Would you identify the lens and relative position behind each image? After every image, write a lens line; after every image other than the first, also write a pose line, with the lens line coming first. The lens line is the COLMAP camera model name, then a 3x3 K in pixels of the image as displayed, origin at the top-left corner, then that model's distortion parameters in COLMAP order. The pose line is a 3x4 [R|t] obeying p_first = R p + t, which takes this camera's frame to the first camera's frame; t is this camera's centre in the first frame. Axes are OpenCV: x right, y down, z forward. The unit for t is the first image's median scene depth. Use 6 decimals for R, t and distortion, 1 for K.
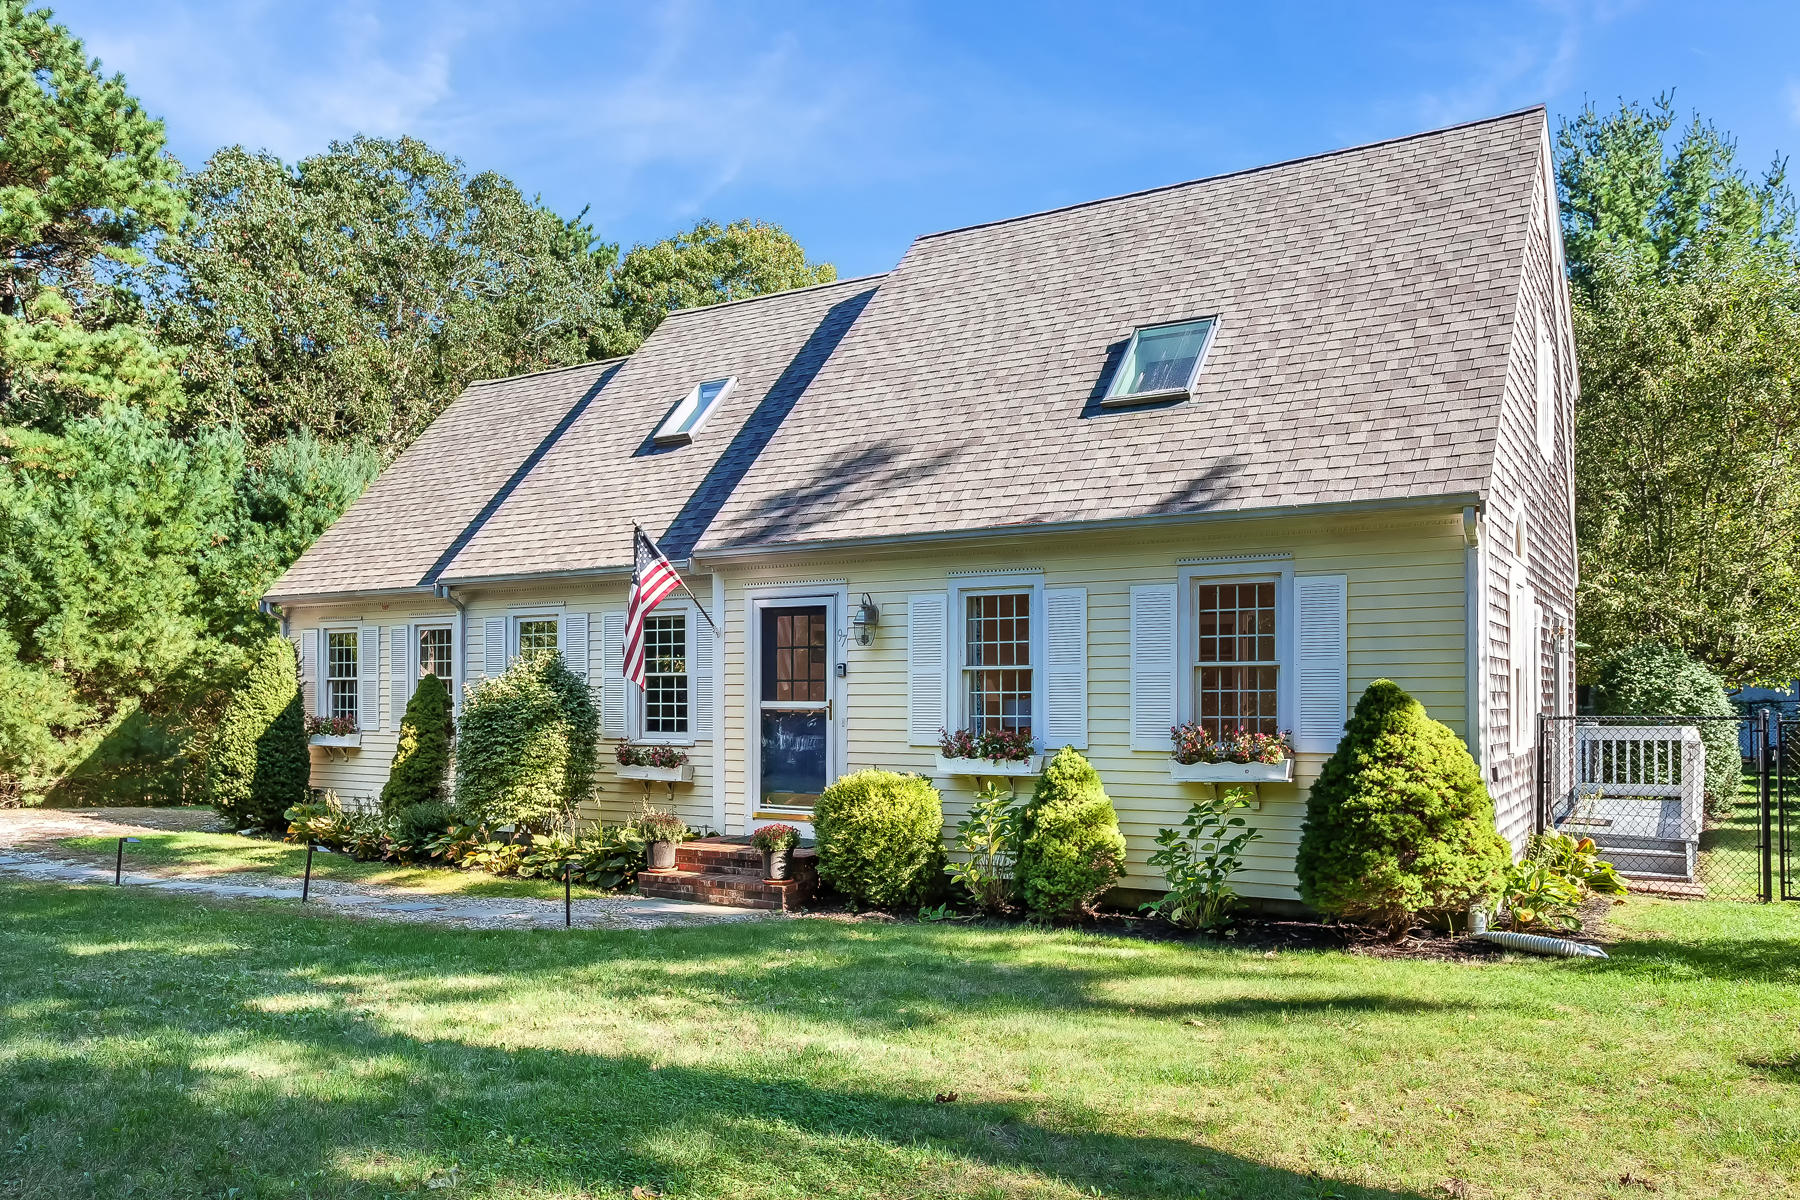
lens RADIAL K [[1283.2, 0, 909.9], [0, 1283.2, 591.9], [0, 0, 1]] dist [-0.089012, -0.000399]
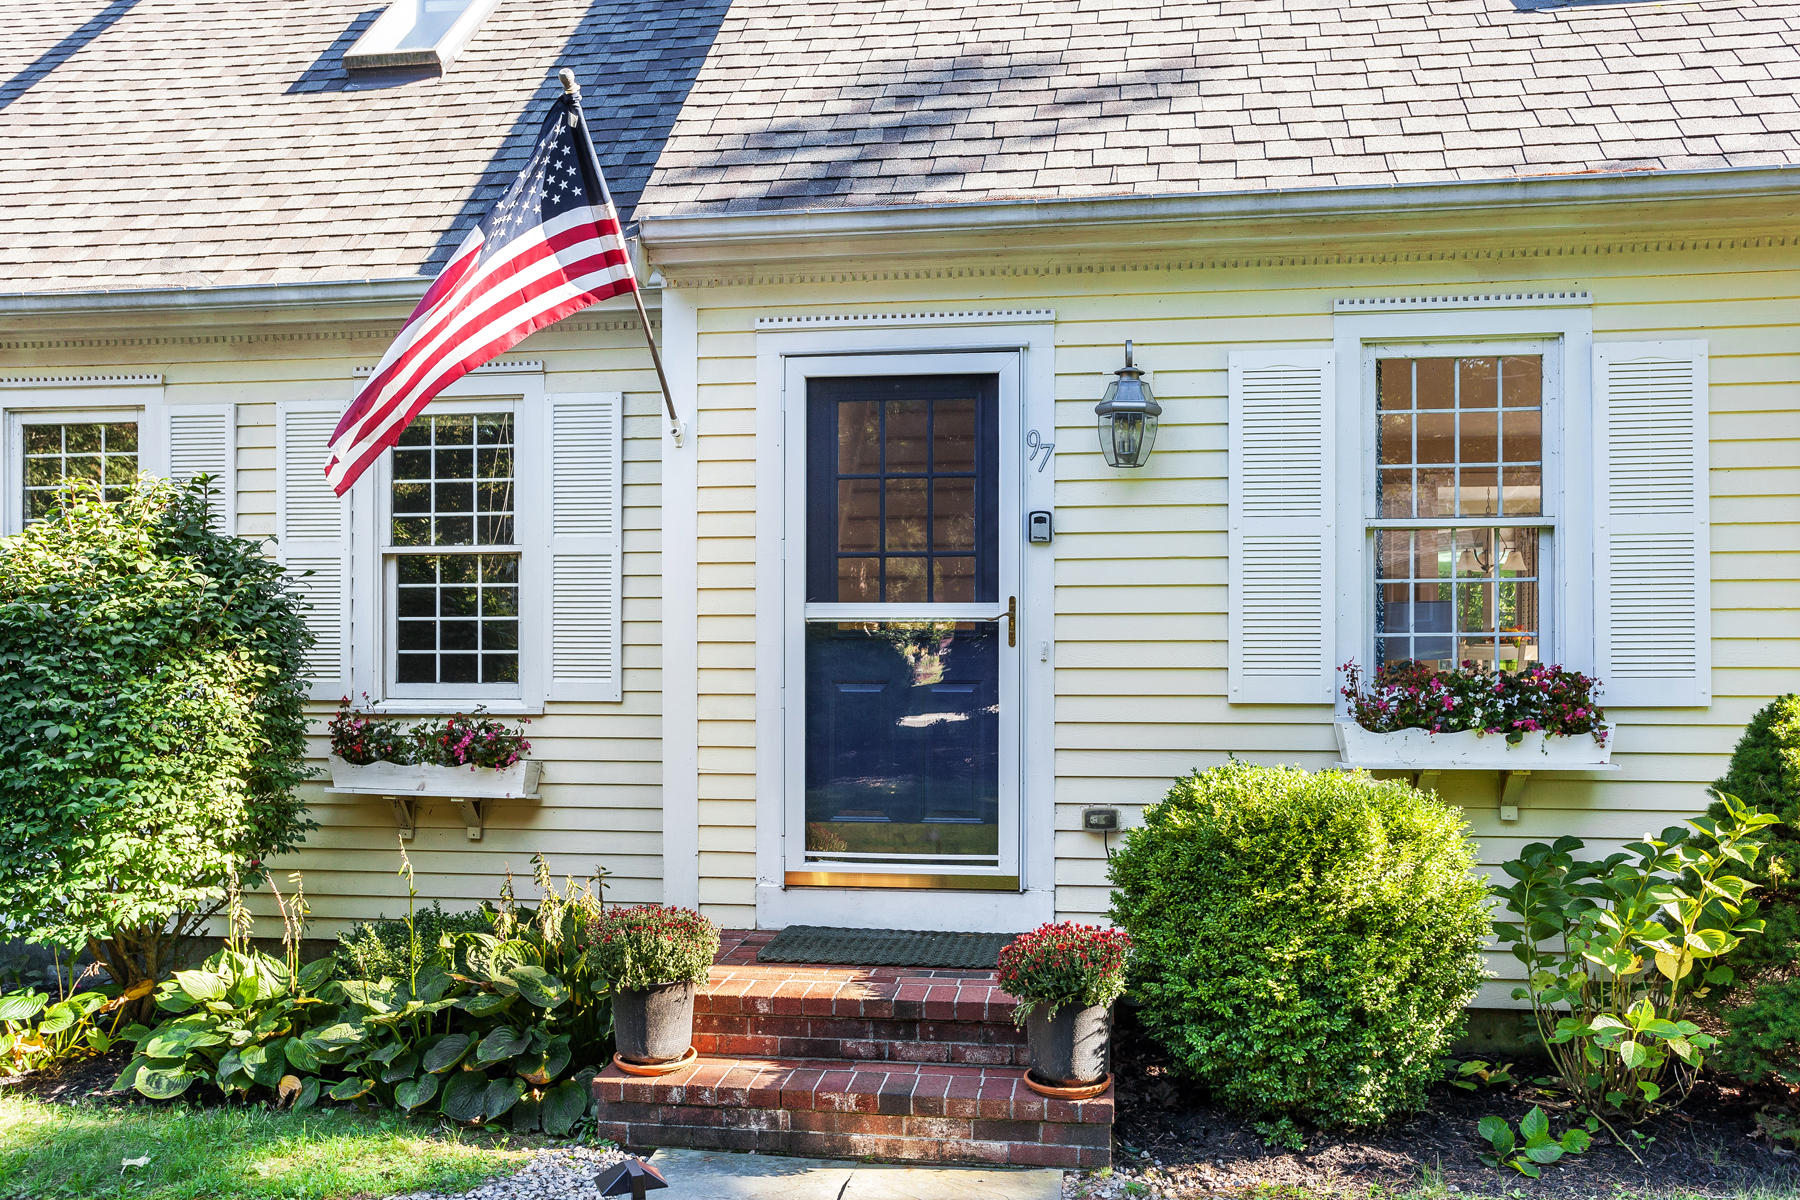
lens RADIAL K [[1415.4, 0, 910.6], [0, 1415.4, 611.8], [0, 0, 1]] dist [-0.021631, 0.038412]
pose [[0.926583, 0.015927, 0.375754, -0.252553], [-0.033215, 0.998664, 0.039576, 0.067958], [-0.374622, -0.049151, 0.925874, 0.556731]]
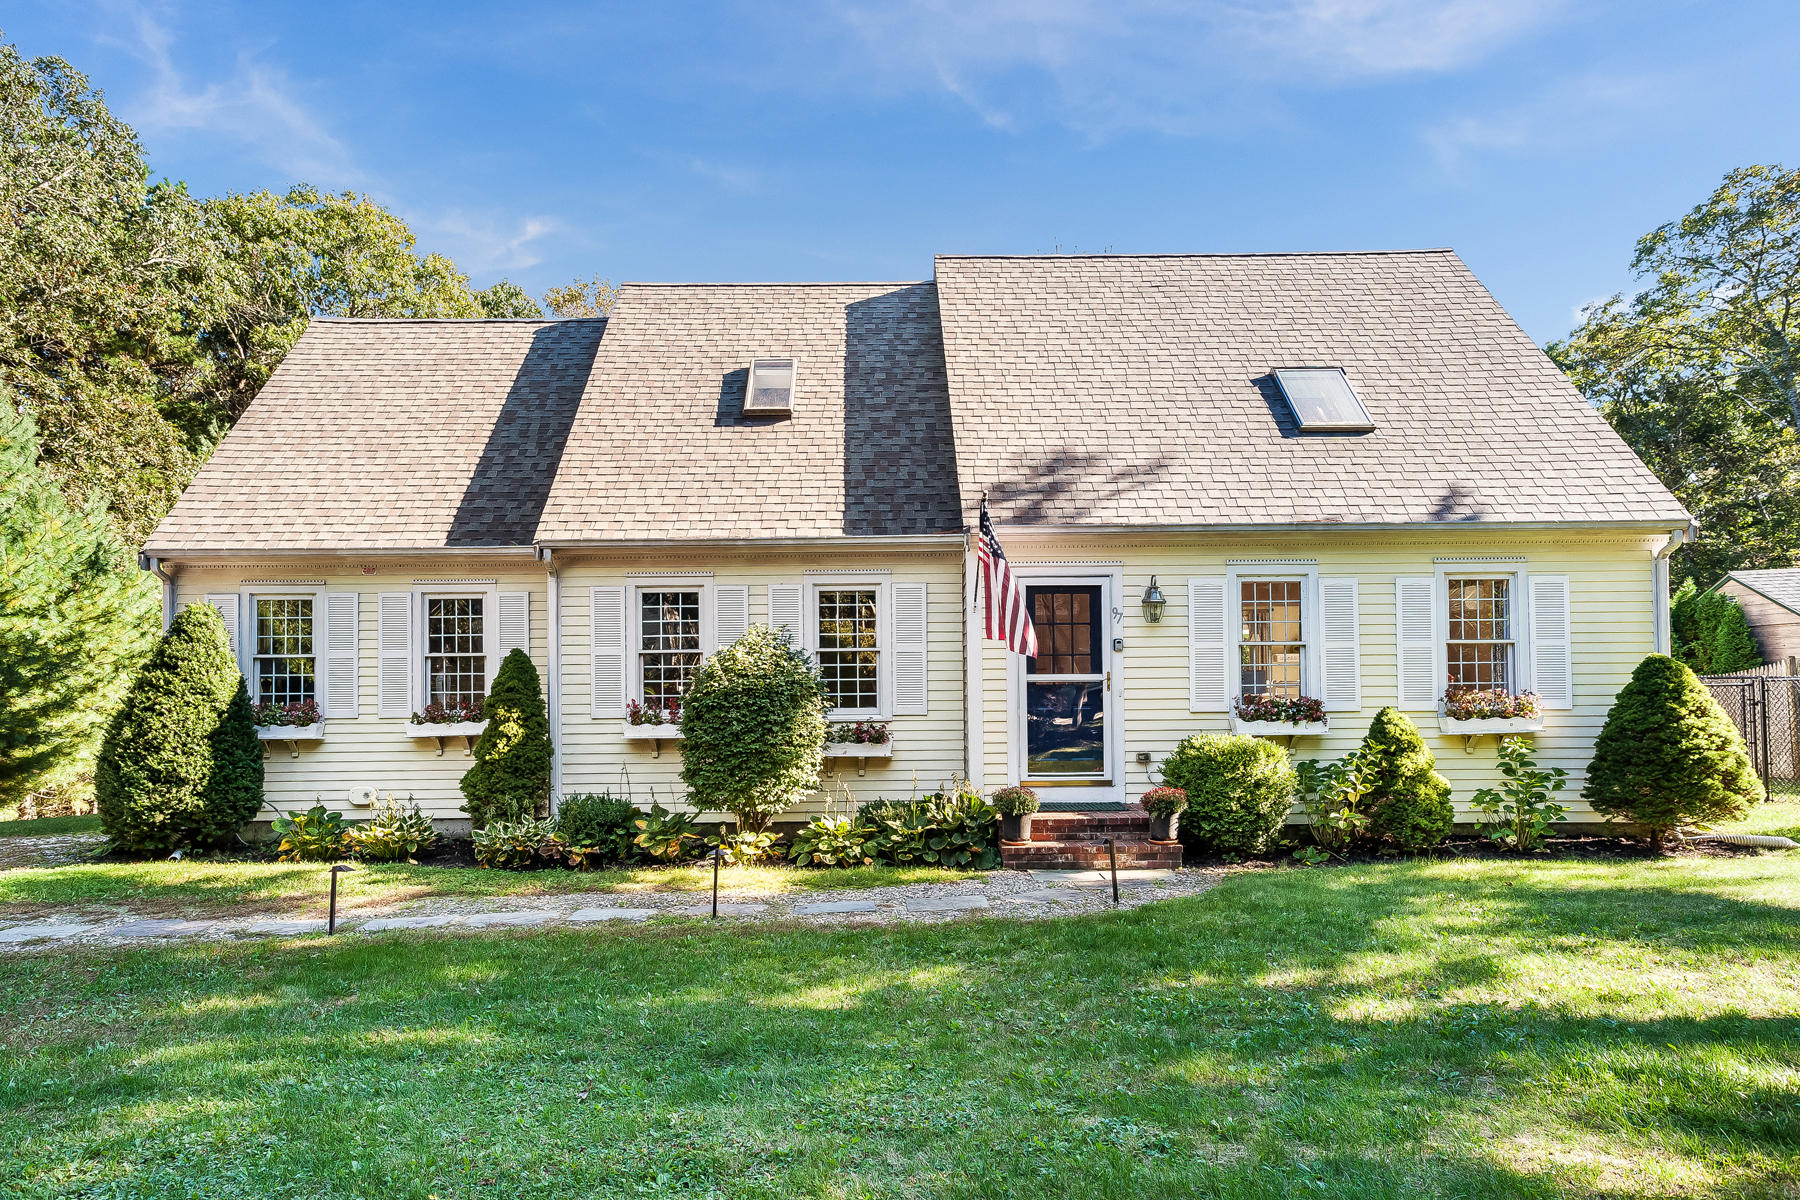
lens RADIAL K [[1088.0, 0, 892.7], [0, 1088.0, 607.8], [0, 0, 1]] dist [-0.026291, 0.012772]
pose [[0.868664, 0.027555, 0.494635, -0.641765], [-0.033852, 0.999420, 0.003775, 0.030715], [-0.494244, -0.020024, 0.869093, 0.279746]]
